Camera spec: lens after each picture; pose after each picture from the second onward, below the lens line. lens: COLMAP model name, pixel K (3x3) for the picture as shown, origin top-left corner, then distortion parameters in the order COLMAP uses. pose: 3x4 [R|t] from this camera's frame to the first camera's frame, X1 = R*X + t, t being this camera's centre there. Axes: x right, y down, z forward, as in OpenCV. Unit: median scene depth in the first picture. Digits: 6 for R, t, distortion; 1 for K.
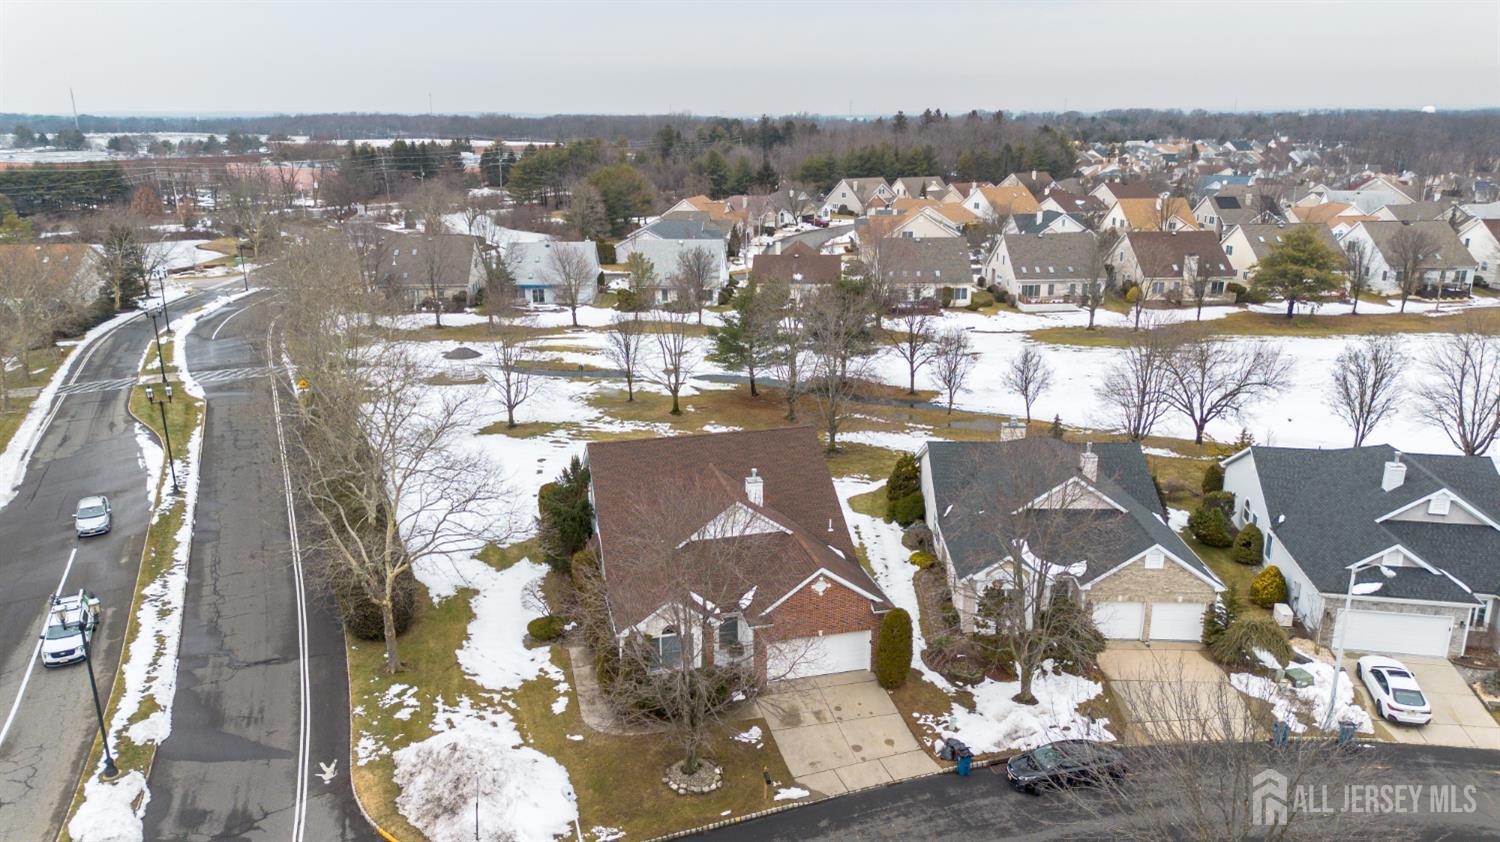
lens RADIAL K [[1052.7, 0, 750.0], [0, 1052.7, 421.0], [0, 0, 1]] dist [0.080754, -0.080078]
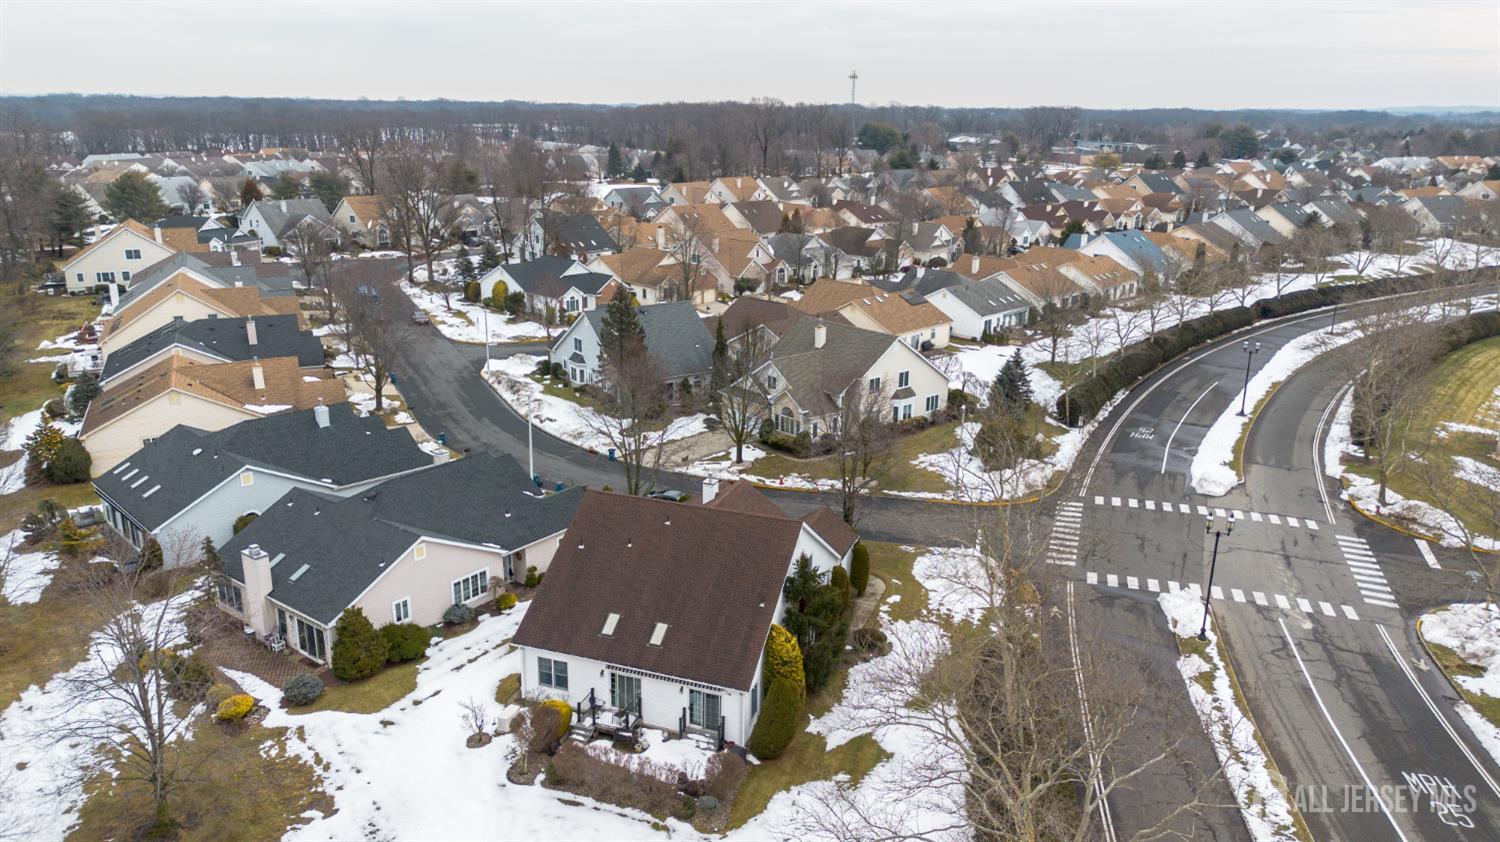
lens RADIAL K [[1052.7, 0, 750.0], [0, 1052.7, 421.0], [0, 0, 1]] dist [0.080754, -0.080078]
pose [[-0.820316, -0.165726, 0.547373, -0.379132], [0.154088, 0.857658, 0.490592, -0.326499], [-0.550762, 0.486784, -0.678014, 0.984616]]
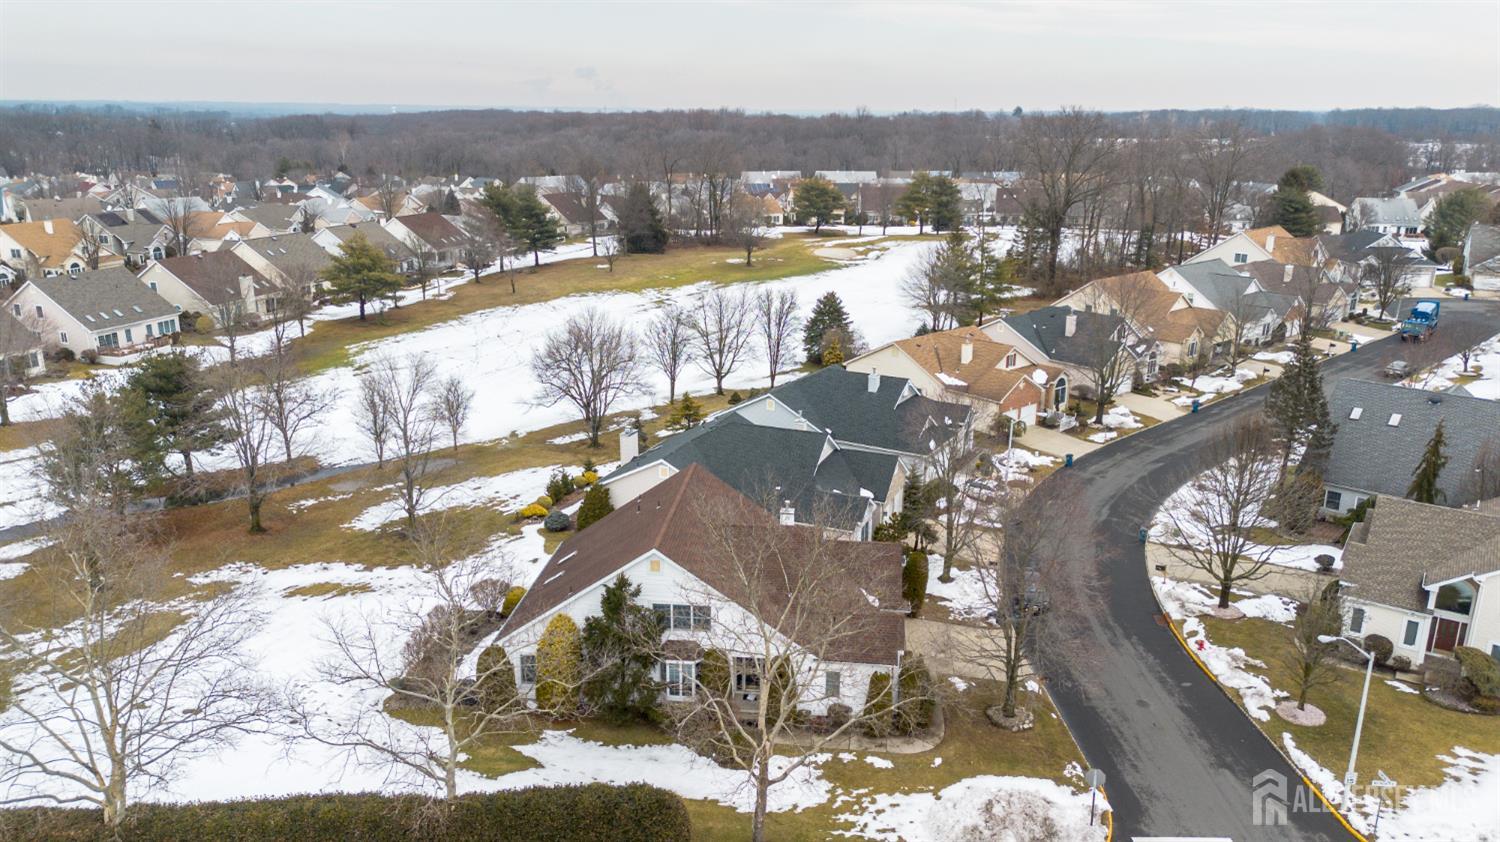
lens RADIAL K [[1048.2, 0, 750.0], [0, 1048.2, 421.0], [0, 0, 1]] dist [0.109200, -0.133540]
pose [[0.345502, -0.258488, 0.902115, -0.540493], [0.252373, 0.951493, 0.175980, -0.130838], [-0.903845, 0.166868, 0.393978, 0.334512]]
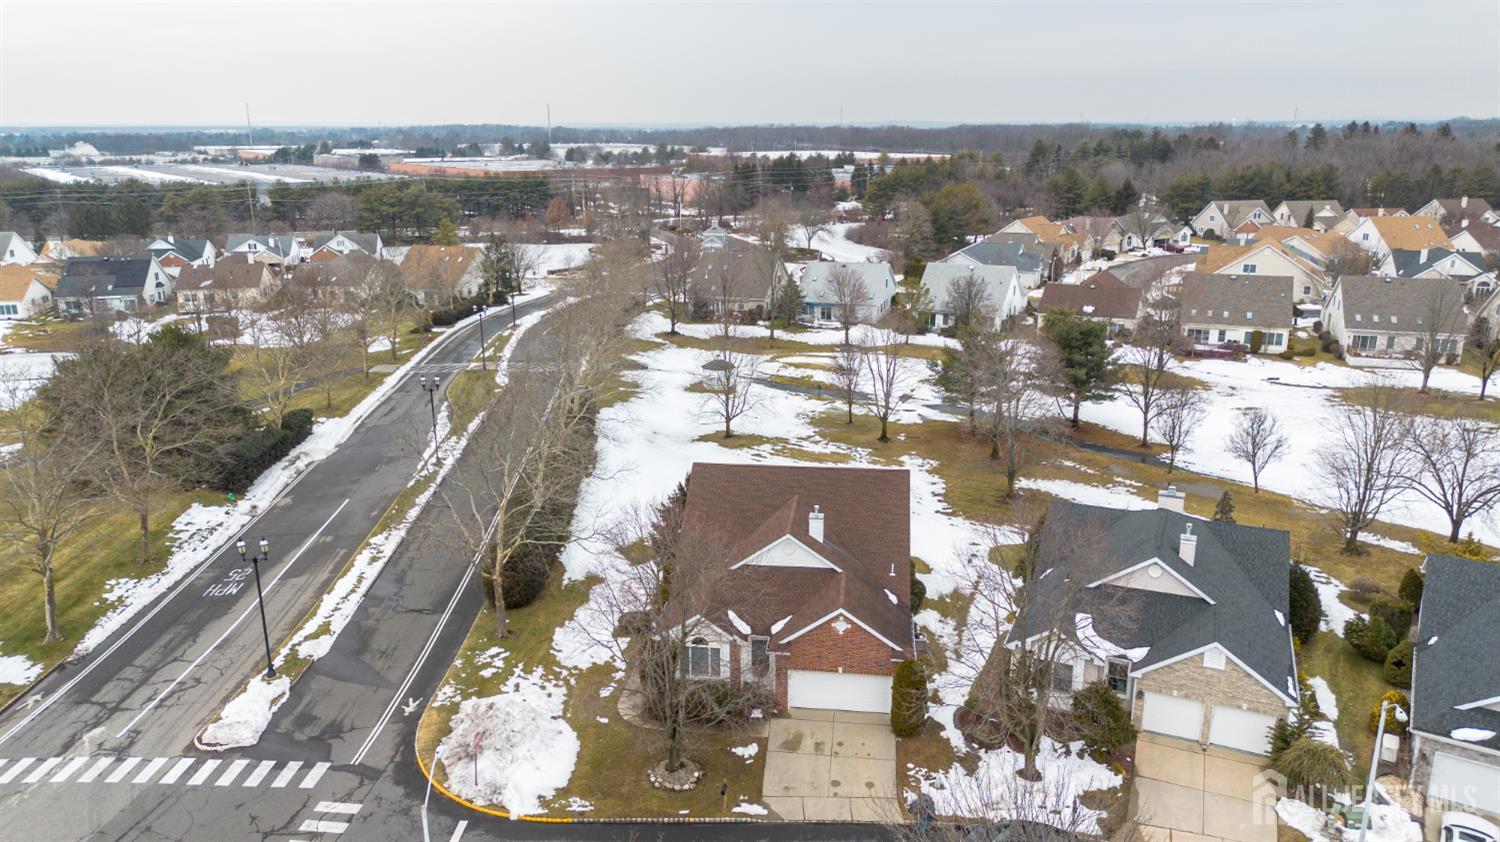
lens RADIAL K [[1052.7, 0, 750.0], [0, 1052.7, 421.0], [0, 0, 1]] dist [0.080754, -0.080078]
pose [[0.931354, 0.099935, -0.350131, 0.170709], [-0.102391, 0.994677, 0.011541, -0.025114], [0.349421, 0.025101, 0.936629, -0.011370]]
